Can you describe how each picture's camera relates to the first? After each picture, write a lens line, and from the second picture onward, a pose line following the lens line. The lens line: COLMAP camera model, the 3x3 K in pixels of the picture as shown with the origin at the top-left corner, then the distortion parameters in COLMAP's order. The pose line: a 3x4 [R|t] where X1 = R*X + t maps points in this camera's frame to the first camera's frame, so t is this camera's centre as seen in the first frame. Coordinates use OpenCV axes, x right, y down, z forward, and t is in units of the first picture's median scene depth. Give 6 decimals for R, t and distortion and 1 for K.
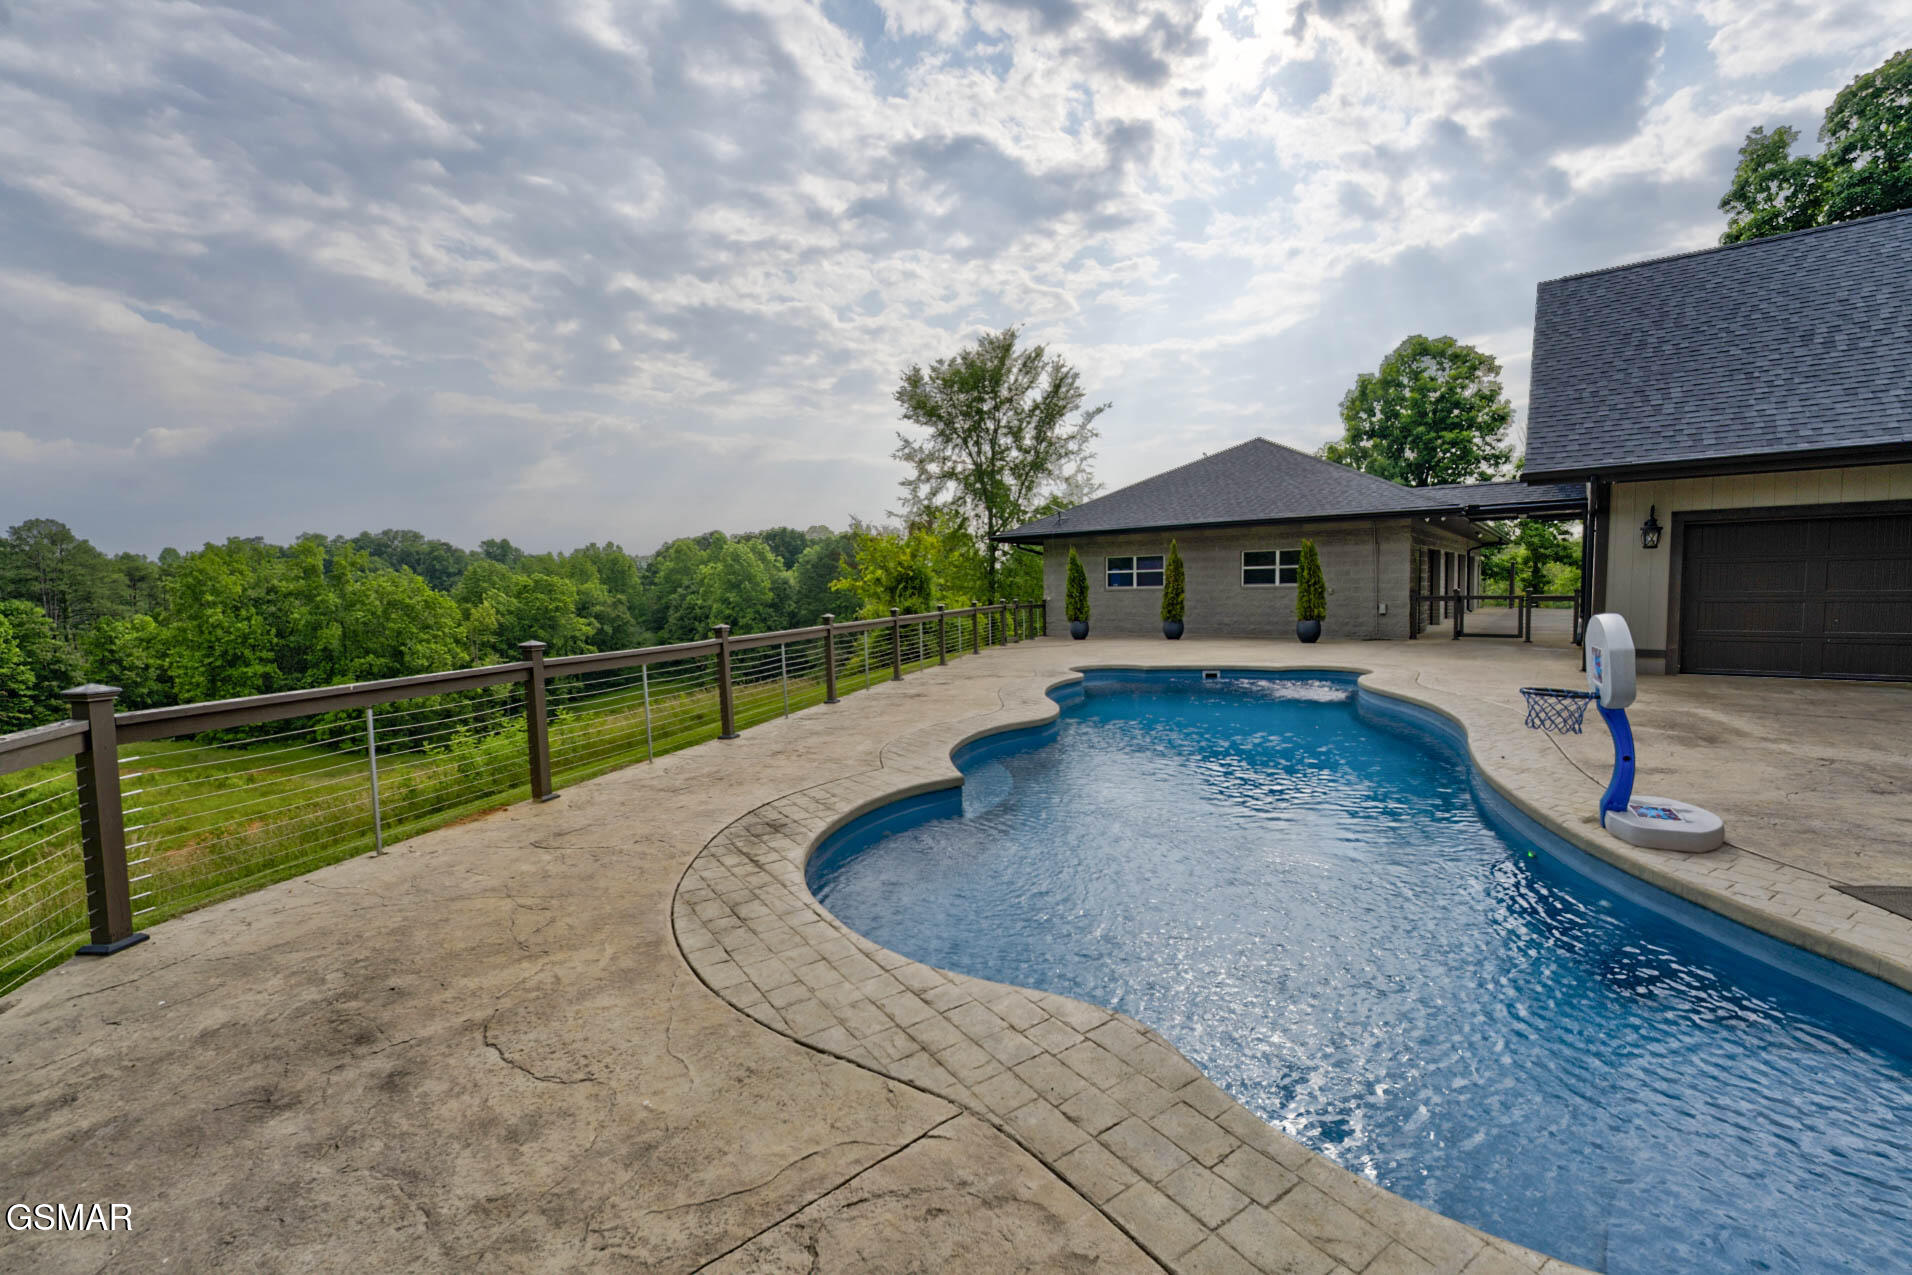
lens RADIAL K [[791.7, 0, 947.9], [0, 791.7, 643.9], [0, 0, 1]] dist [-0.024454, 0.002374]
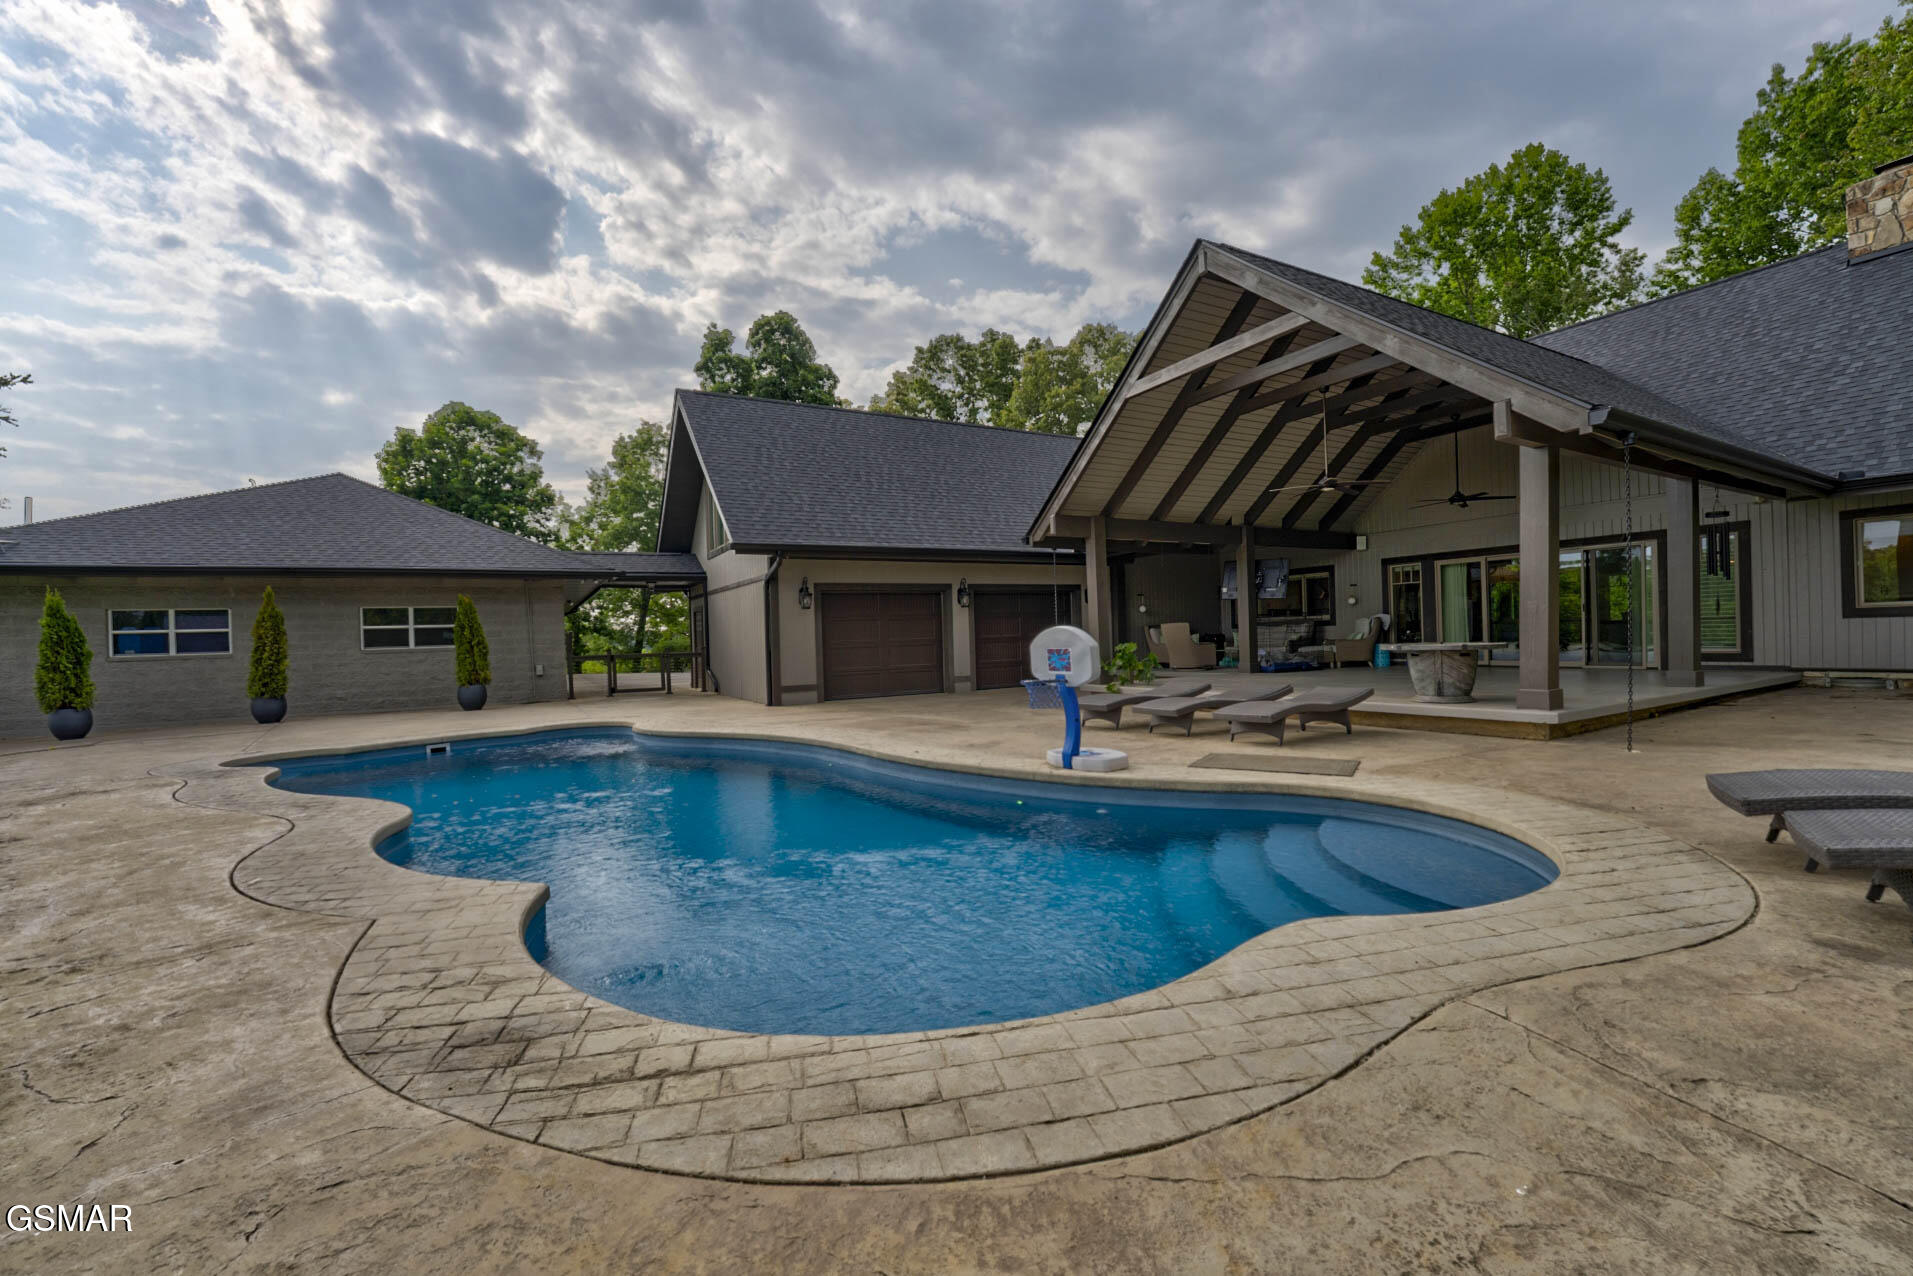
lens RADIAL K [[792.1, 0, 965.1], [0, 792.1, 648.7], [0, 0, 1]] dist [-0.024454, 0.002374]
pose [[0.366590, -0.002444, 0.930380, -0.087661], [0.091467, 0.995247, -0.033426, 0.005222], [-0.925876, 0.097352, 0.365071, 0.083160]]
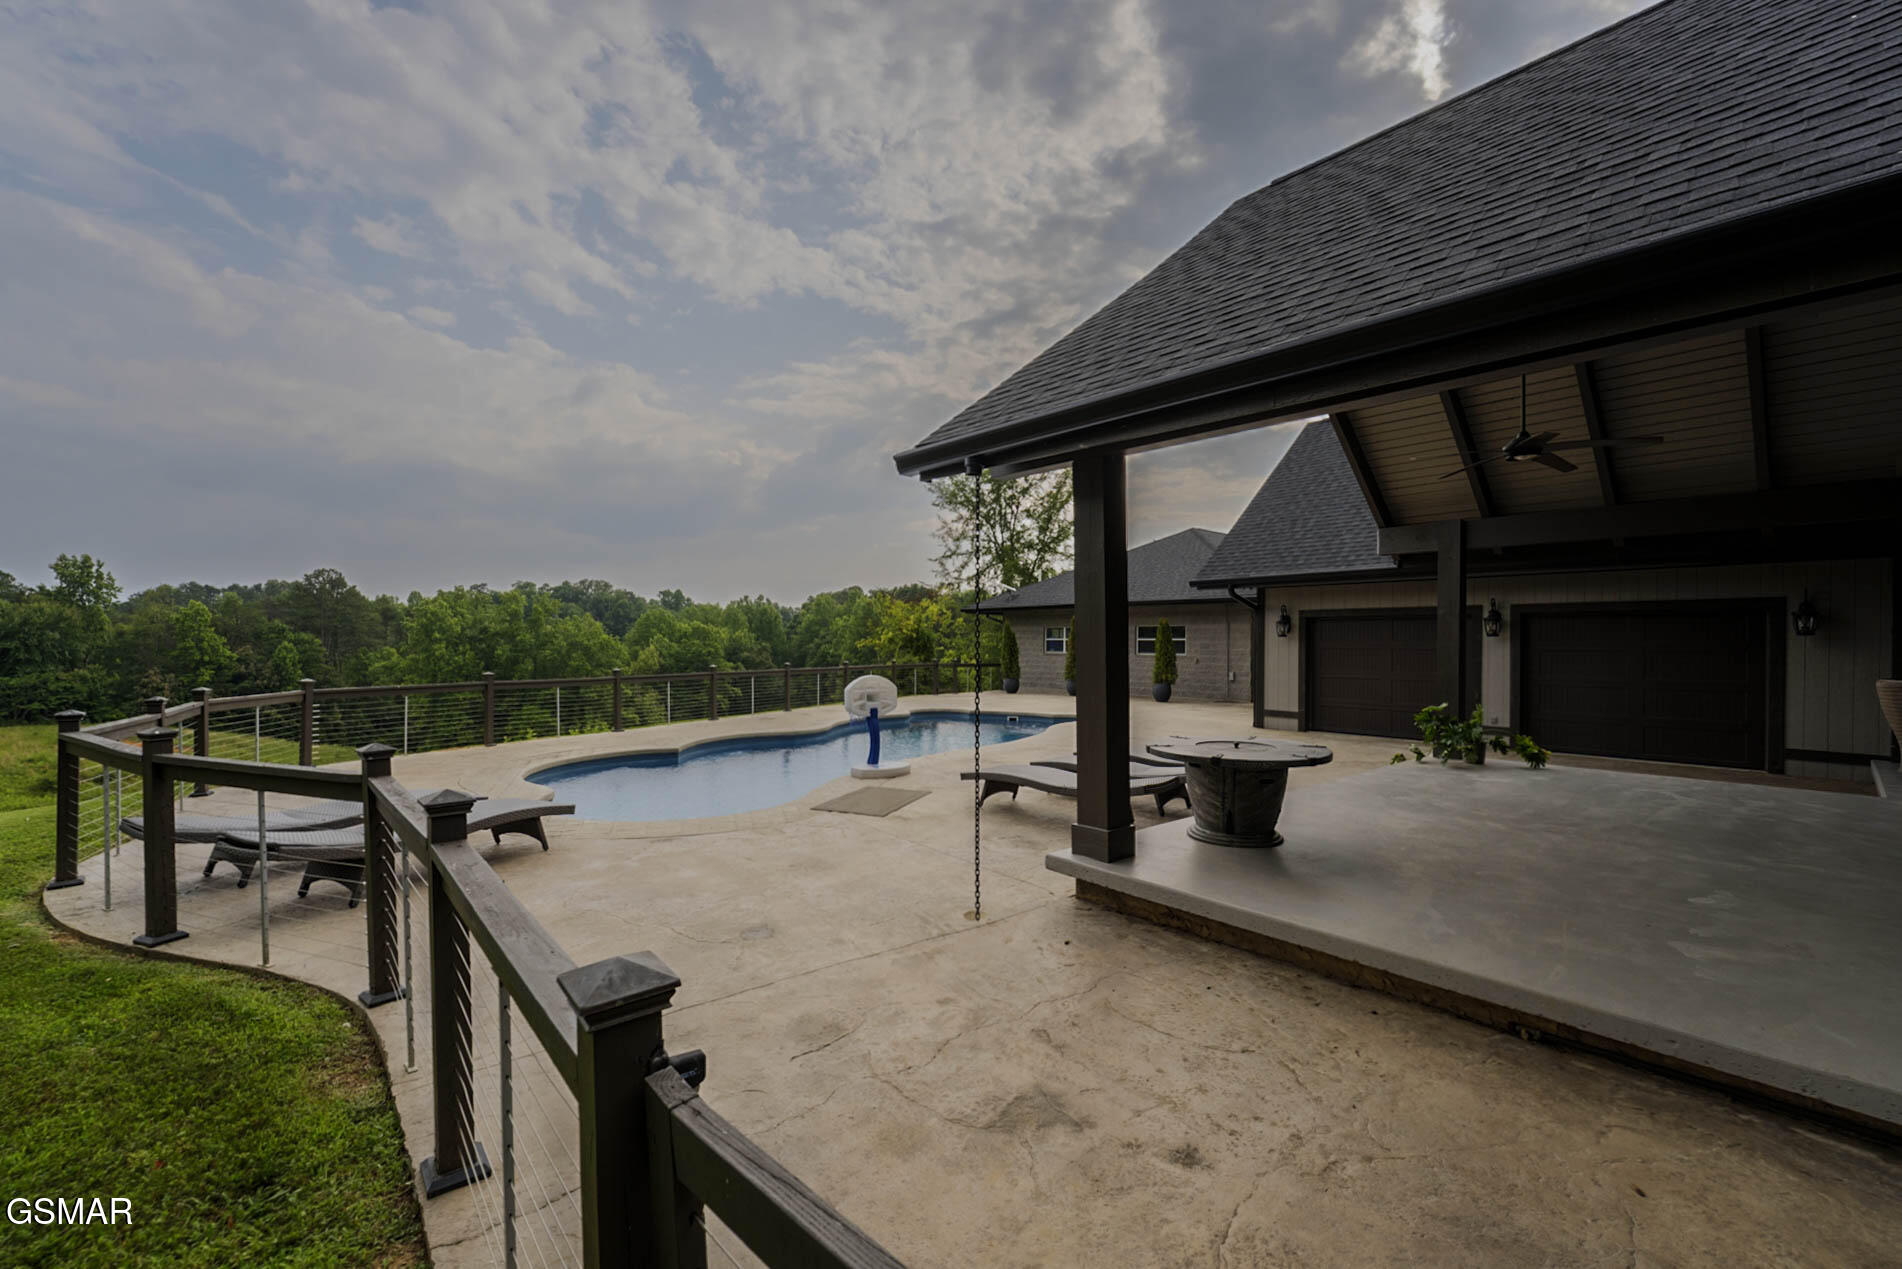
lens RADIAL K [[787.6, 0, 957.4], [0, 787.6, 641.0], [0, 0, 1]] dist [-0.024454, 0.002374]
pose [[0.982890, 0.028227, -0.182020, 0.194449], [-0.041339, 0.996784, -0.068648, 0.000537], [0.179497, 0.074998, 0.980896, -0.144497]]
